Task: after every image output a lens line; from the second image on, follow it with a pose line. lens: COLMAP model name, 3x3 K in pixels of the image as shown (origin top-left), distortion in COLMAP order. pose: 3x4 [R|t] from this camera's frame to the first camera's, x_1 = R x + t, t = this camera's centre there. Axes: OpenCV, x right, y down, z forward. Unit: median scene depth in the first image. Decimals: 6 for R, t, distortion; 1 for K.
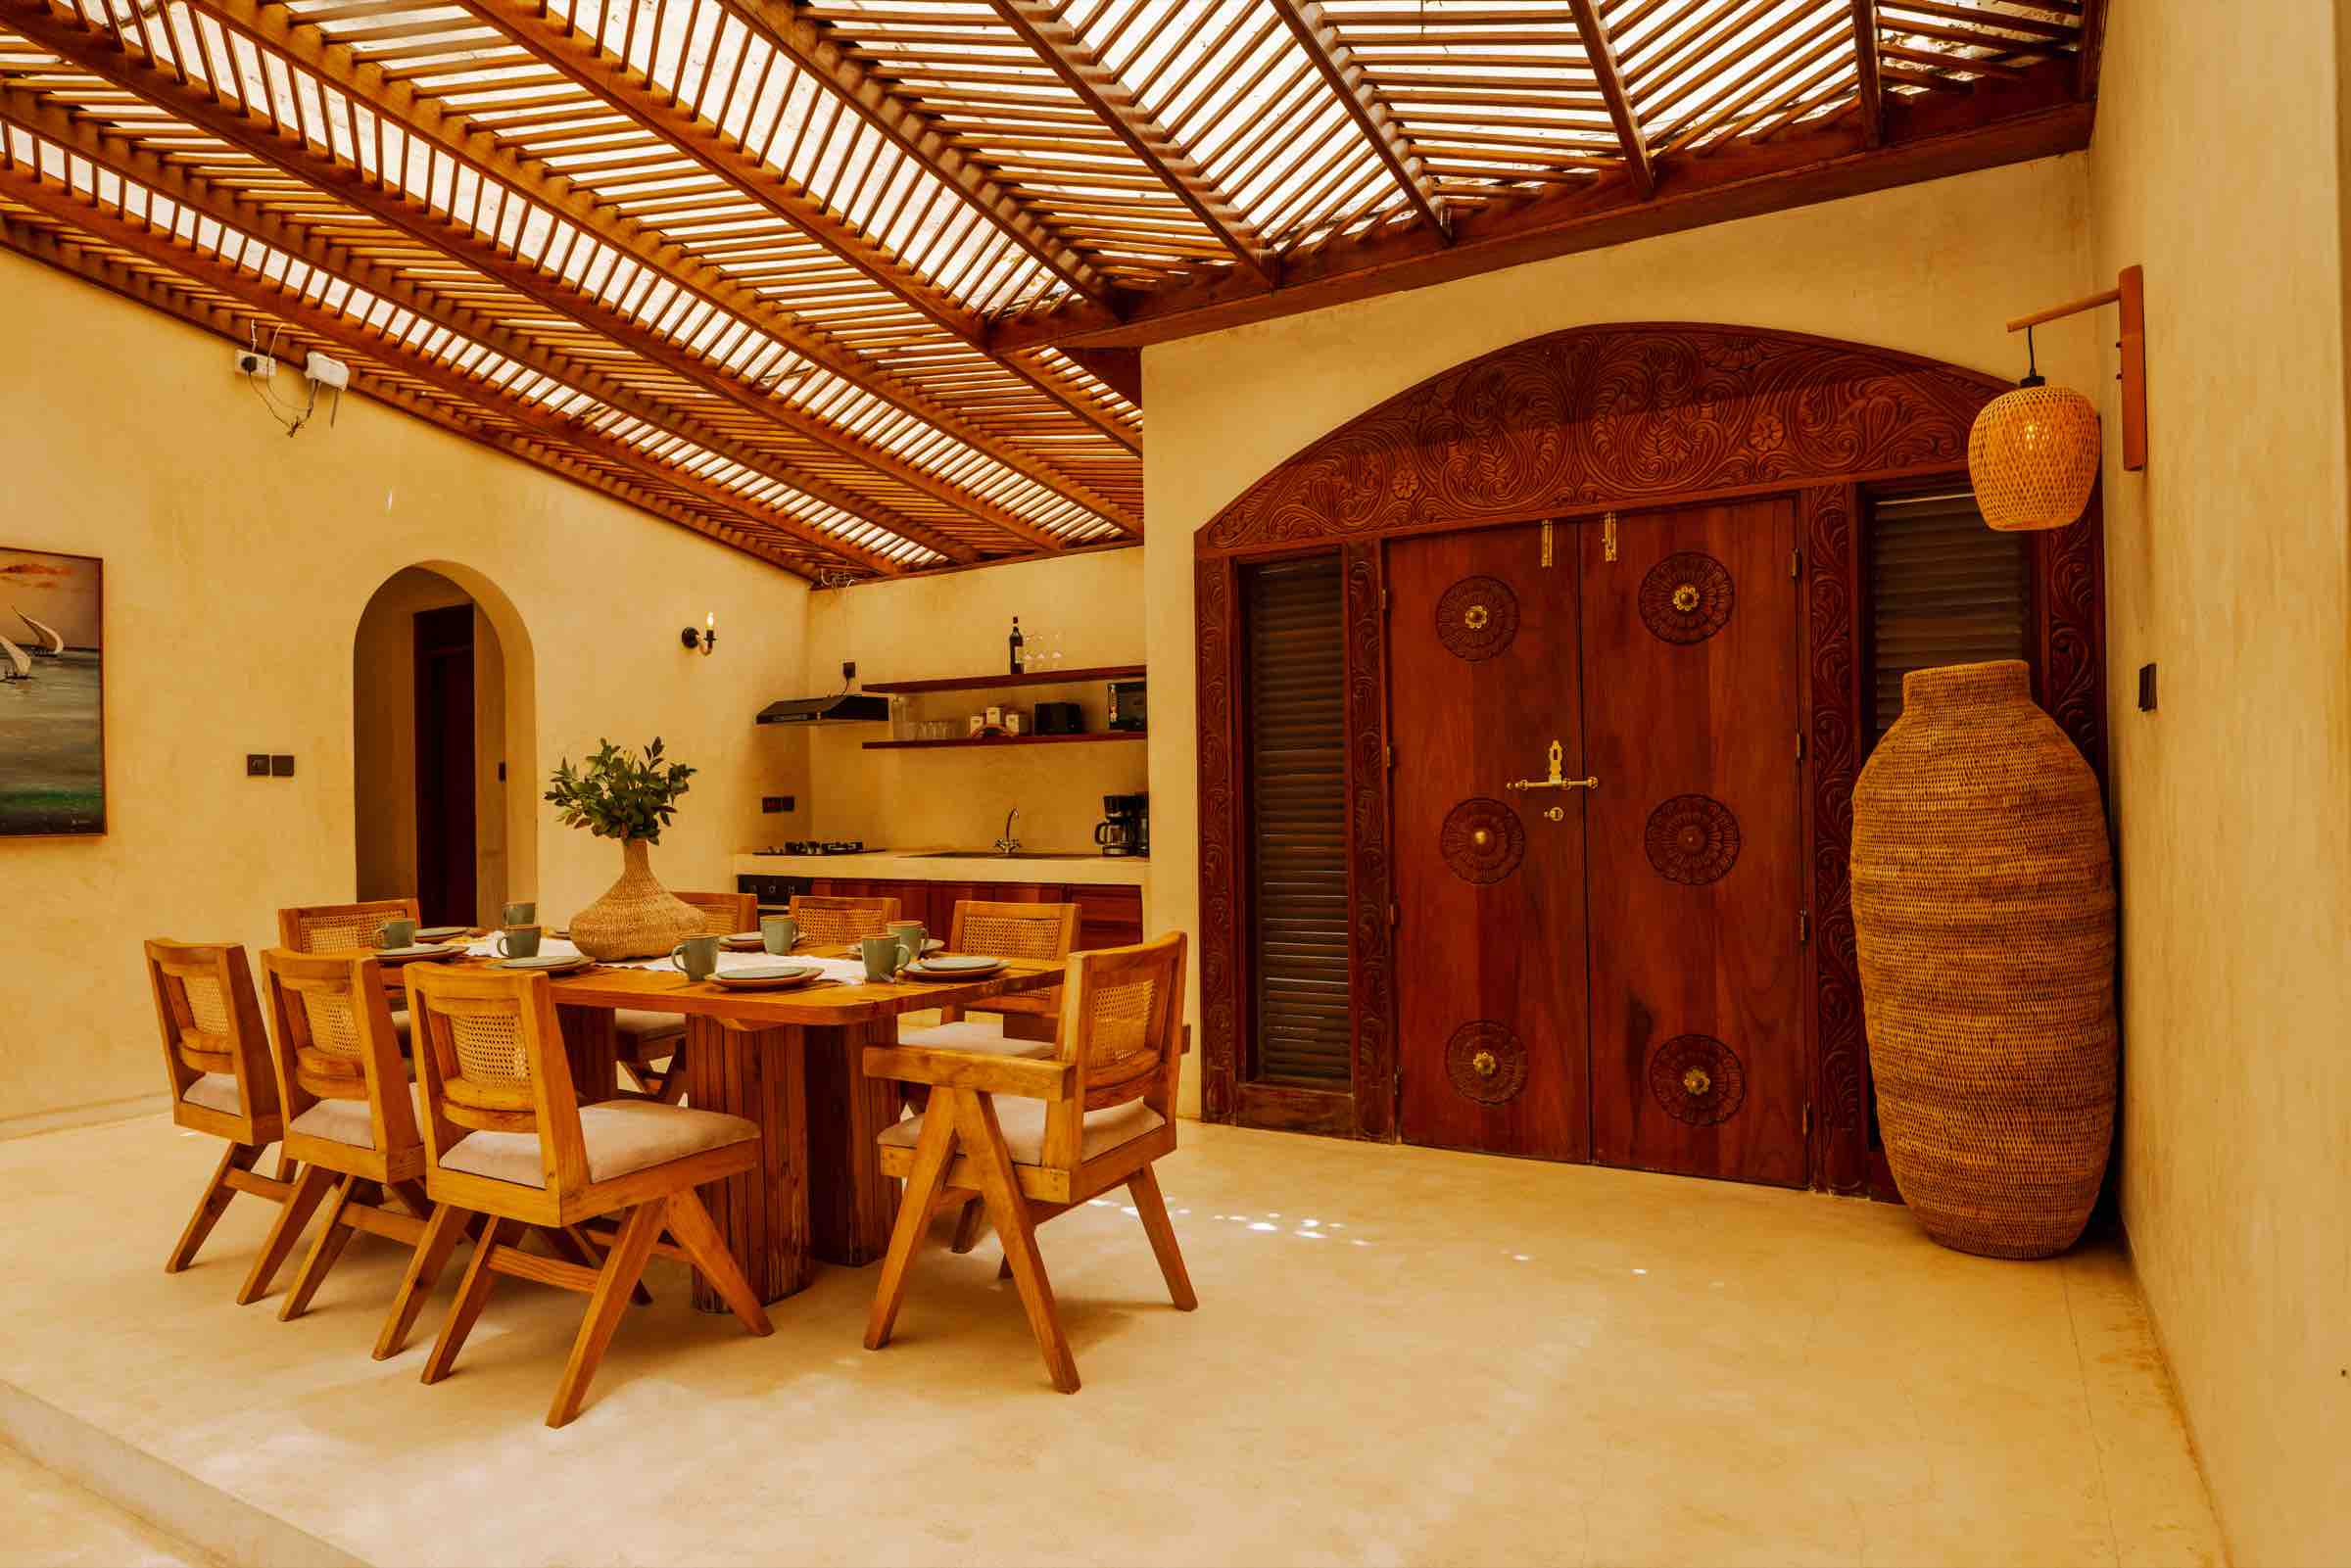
lens RADIAL K [[1364.8, 0, 1161.7], [0, 1364.8, 793.5], [0, 0, 1]] dist [-0.017639, -0.002887]
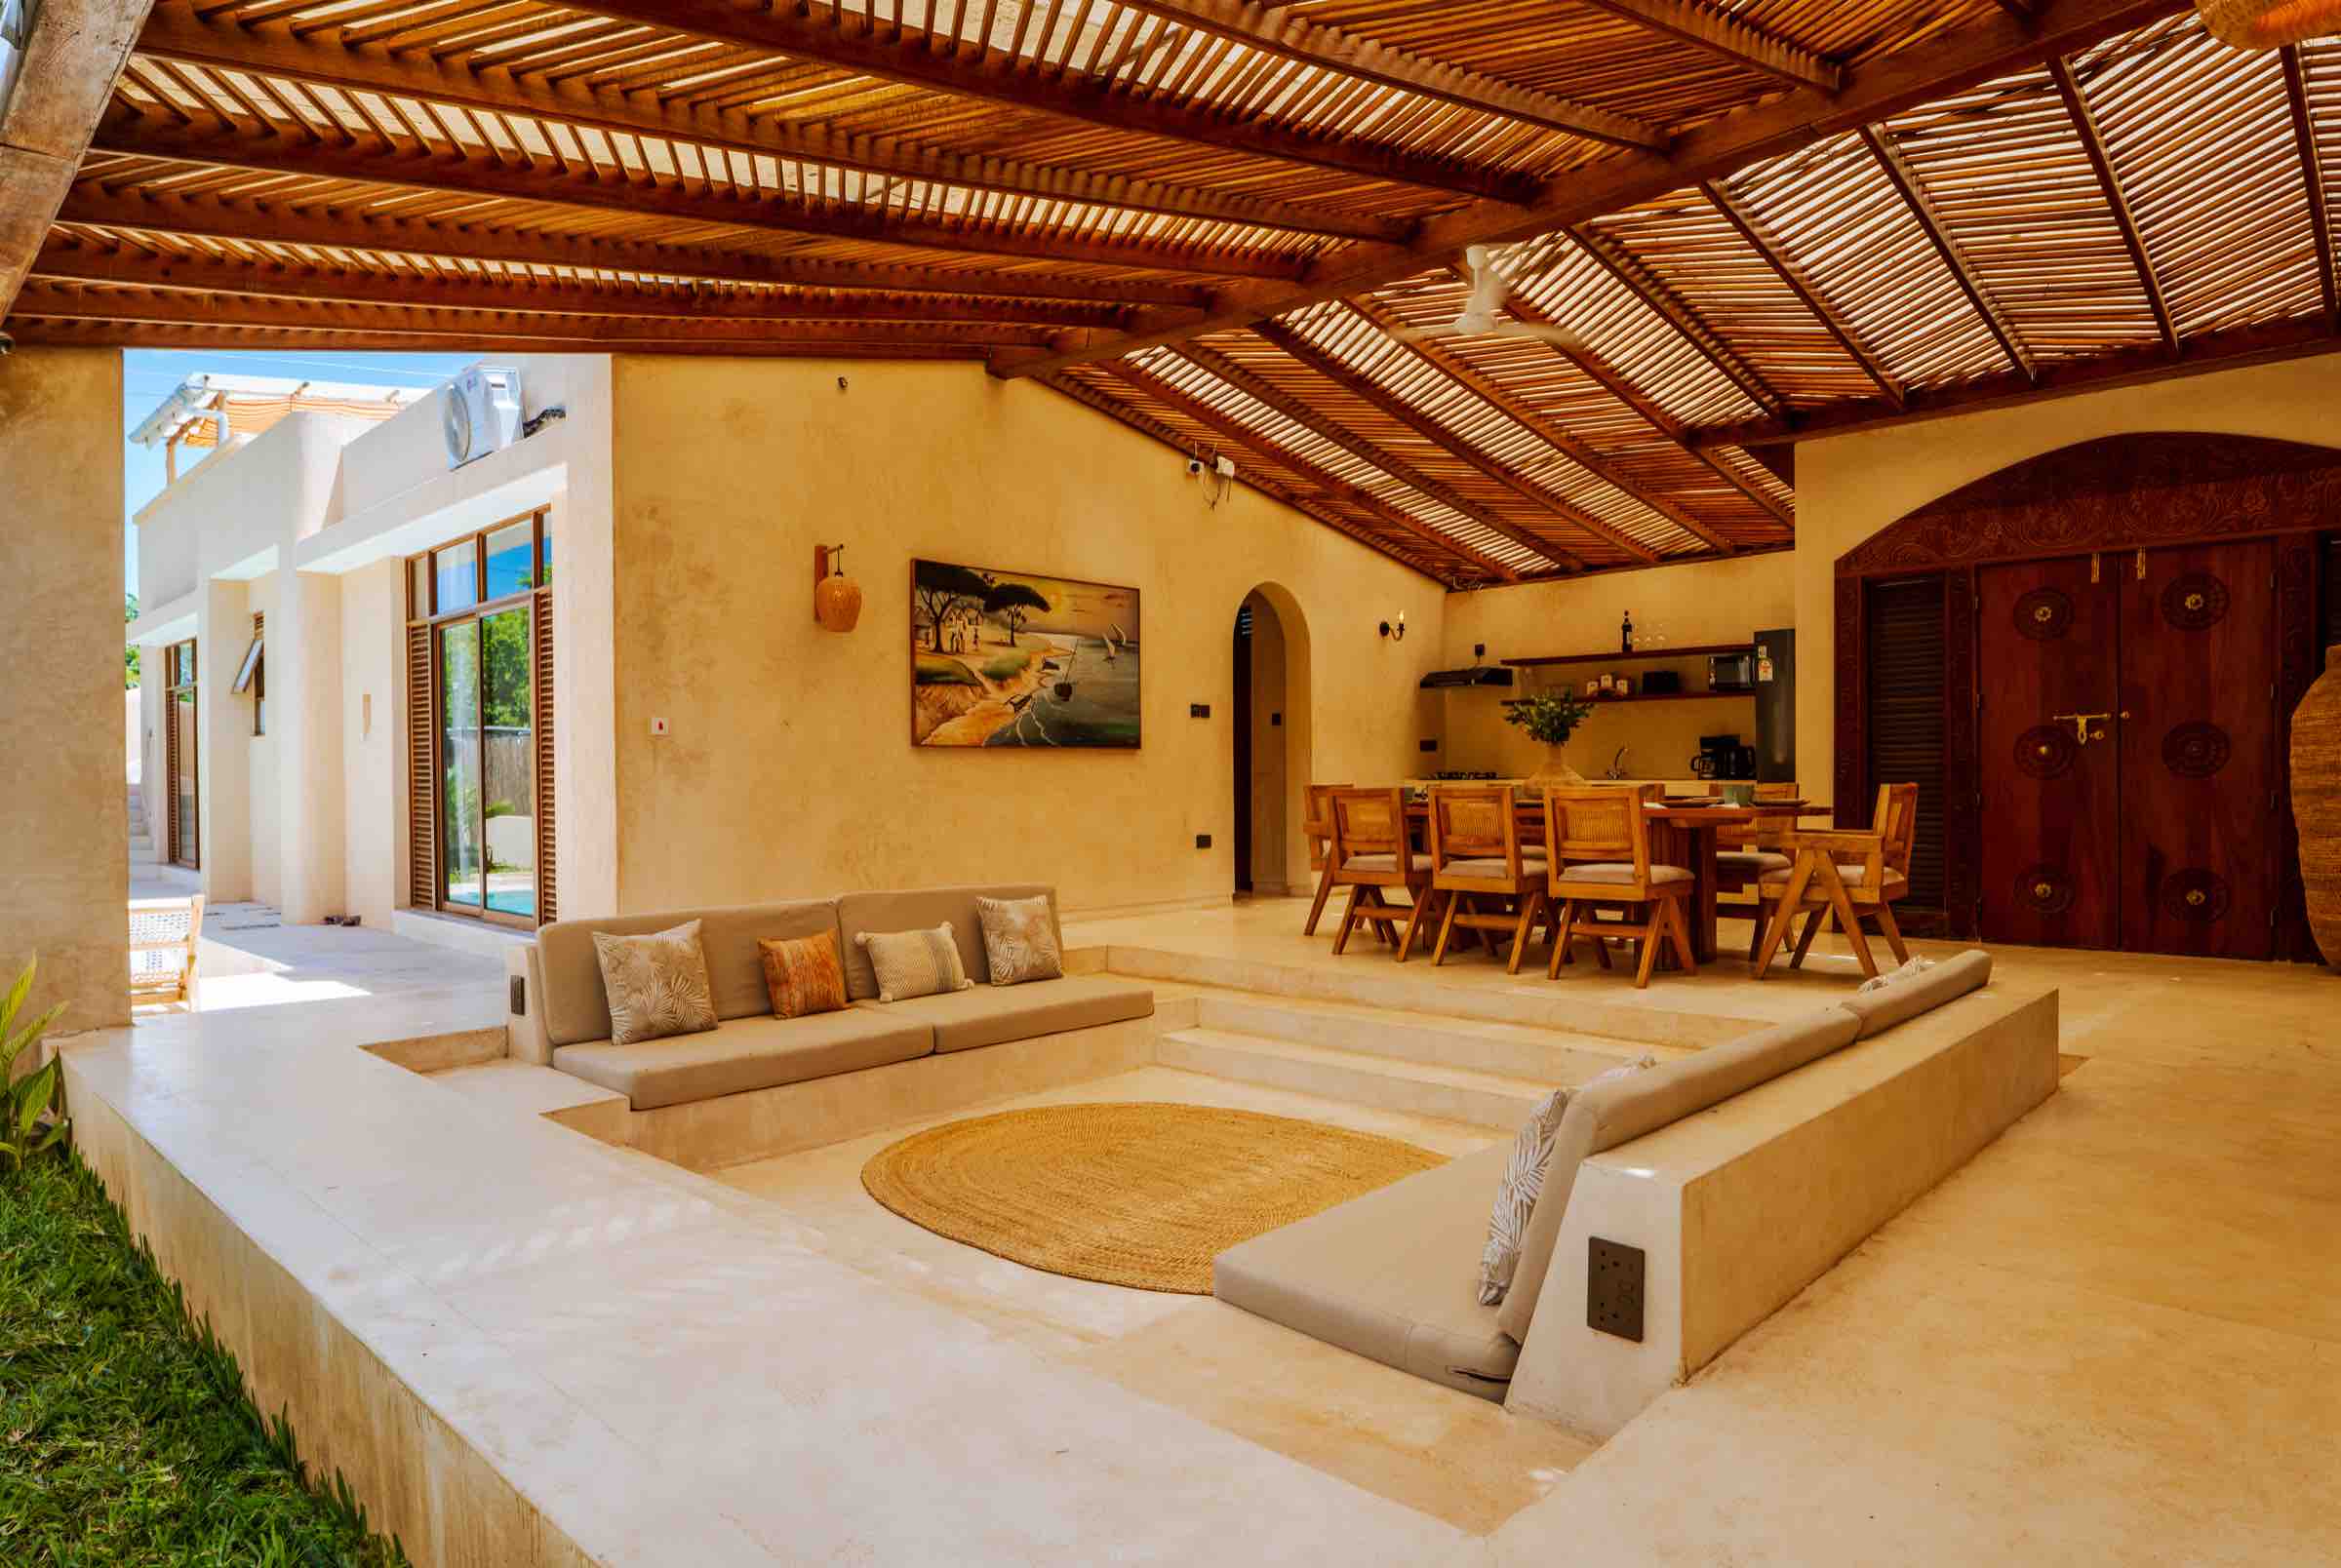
lens RADIAL K [[1358.9, 0, 1156.7], [0, 1358.9, 793.5], [0, 0, 1]] dist [-0.017639, -0.002887]
pose [[0.972039, 0.013824, -0.234412, -0.405113], [-0.009977, 0.999796, 0.017590, 0.064458], [0.234608, -0.014760, 0.971978, -0.785307]]
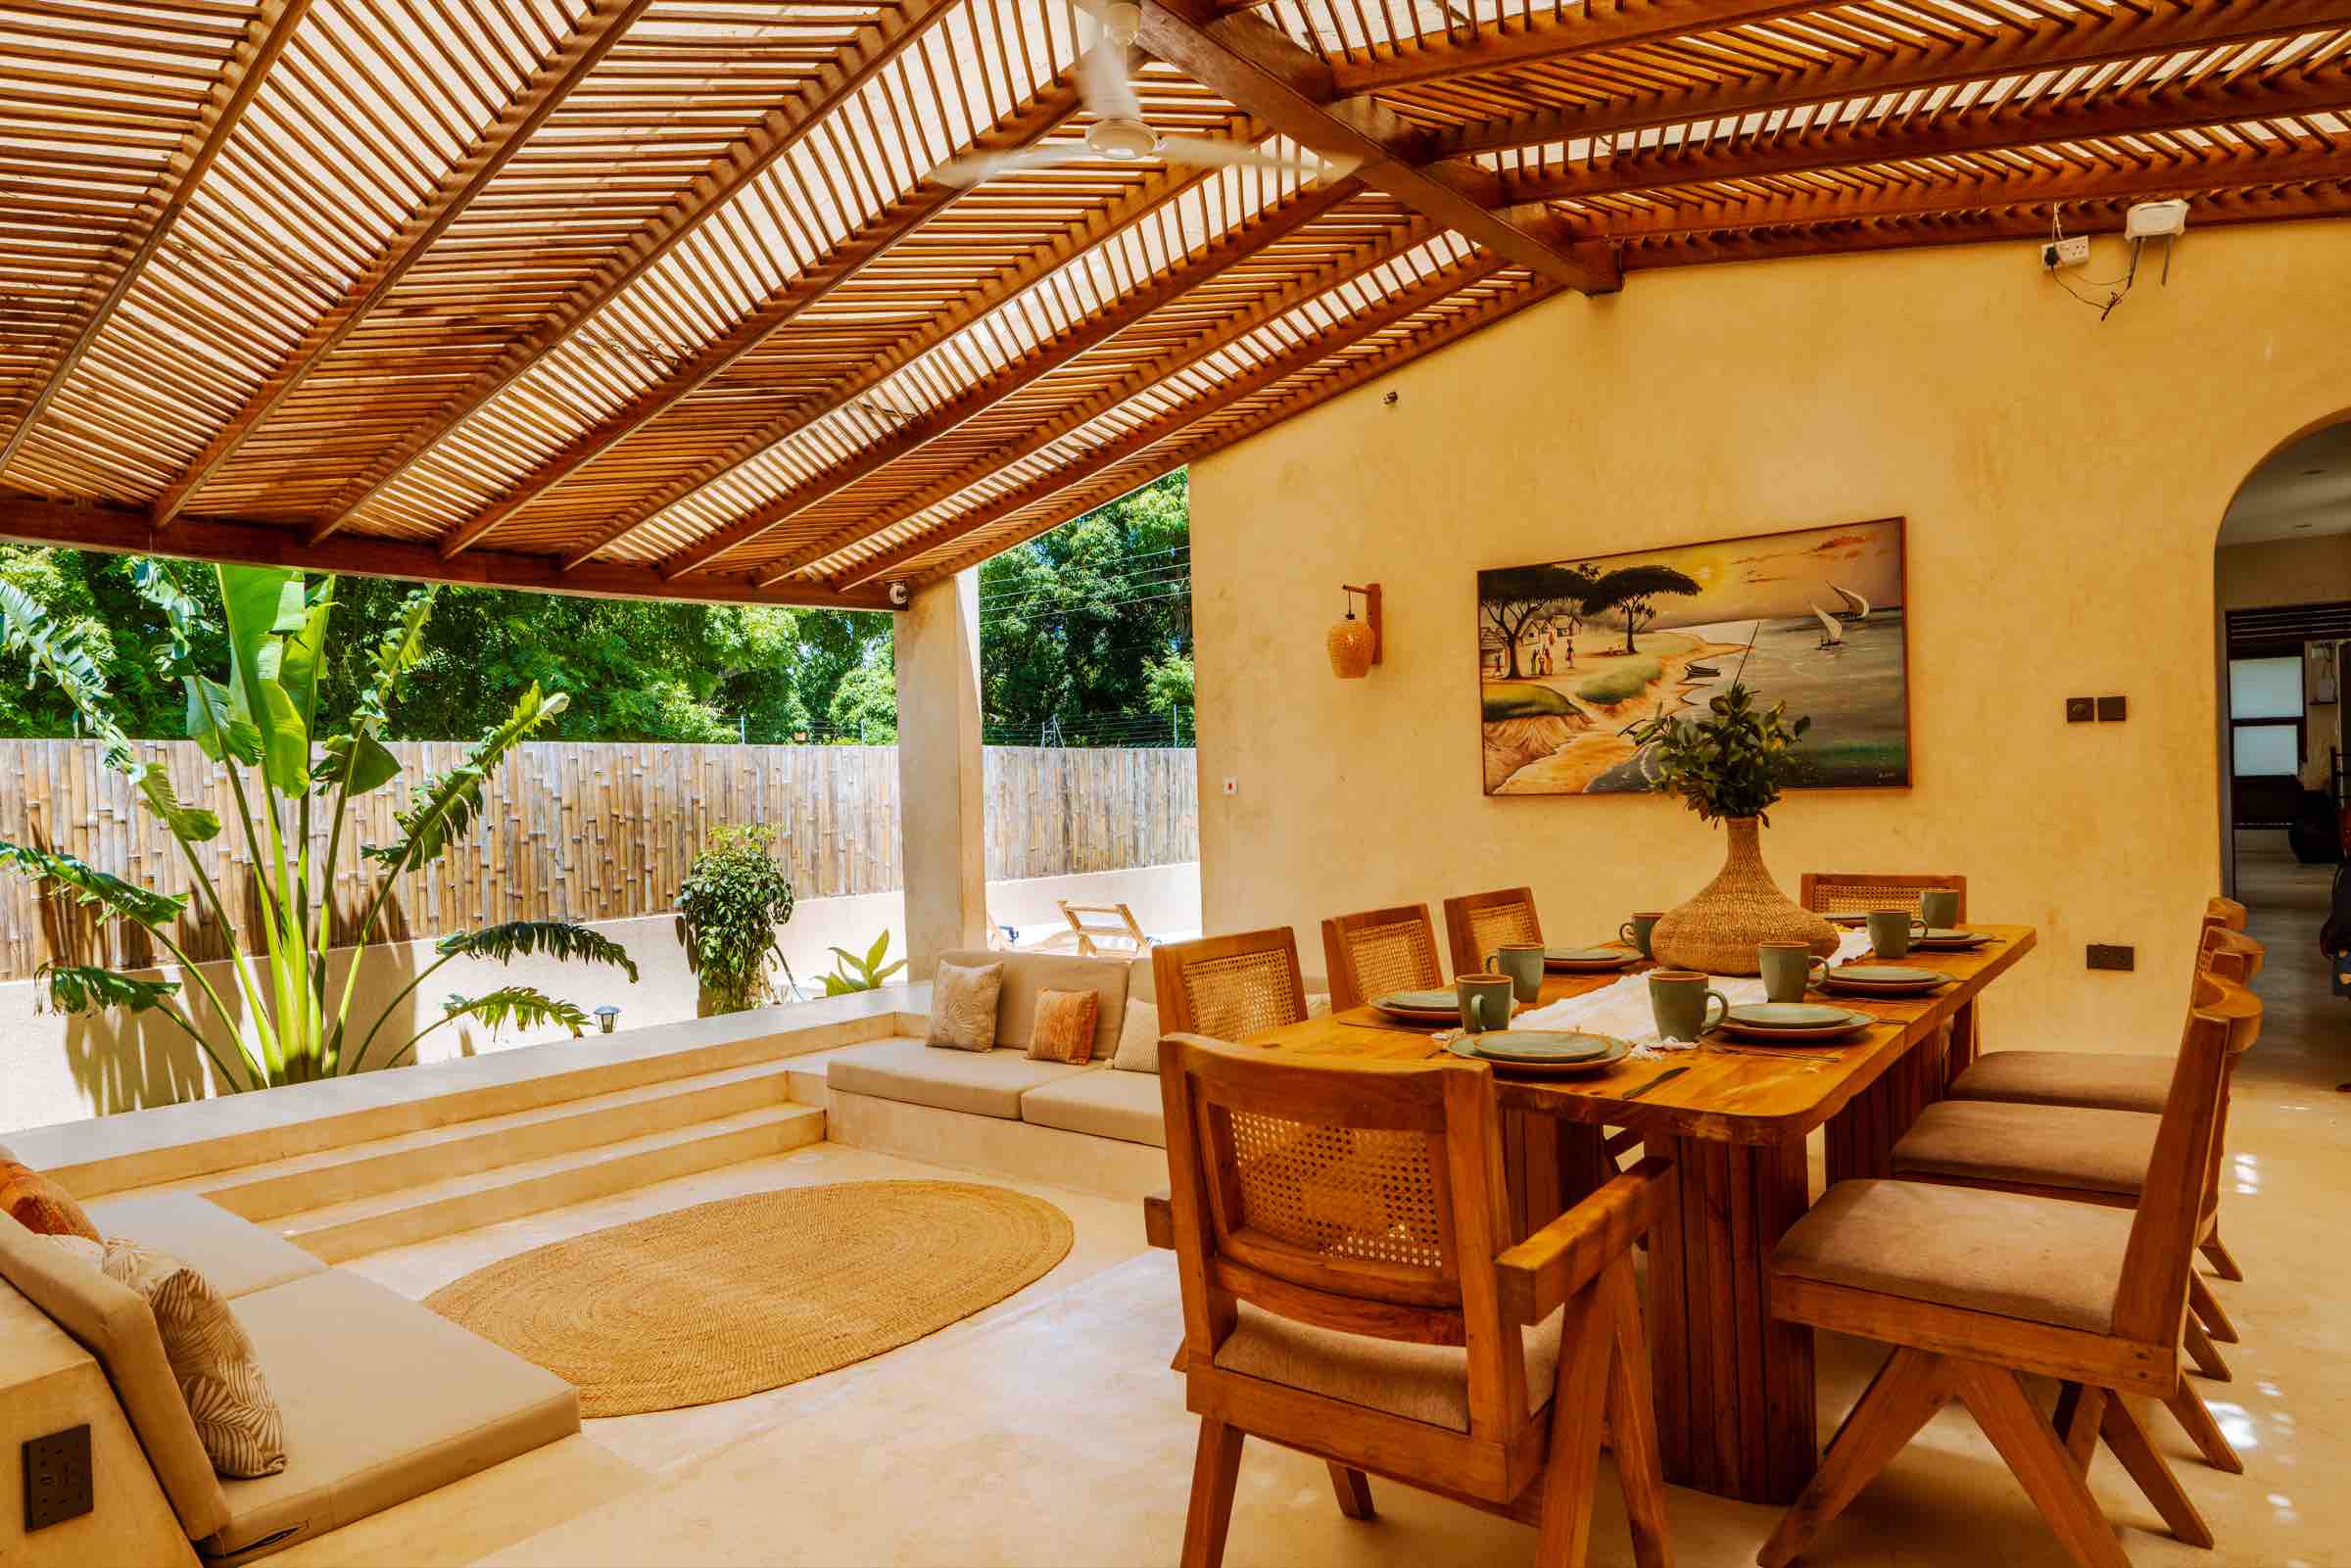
lens RADIAL K [[1361.5, 0, 1164.9], [0, 1361.5, 793.8], [0, 0, 1]] dist [-0.020914, -0.003176]
pose [[-0.134344, 0.025735, -0.990600, 0.349230], [0.032661, 0.999235, 0.021529, -0.006117], [0.990396, -0.029462, -0.135082, 0.663179]]
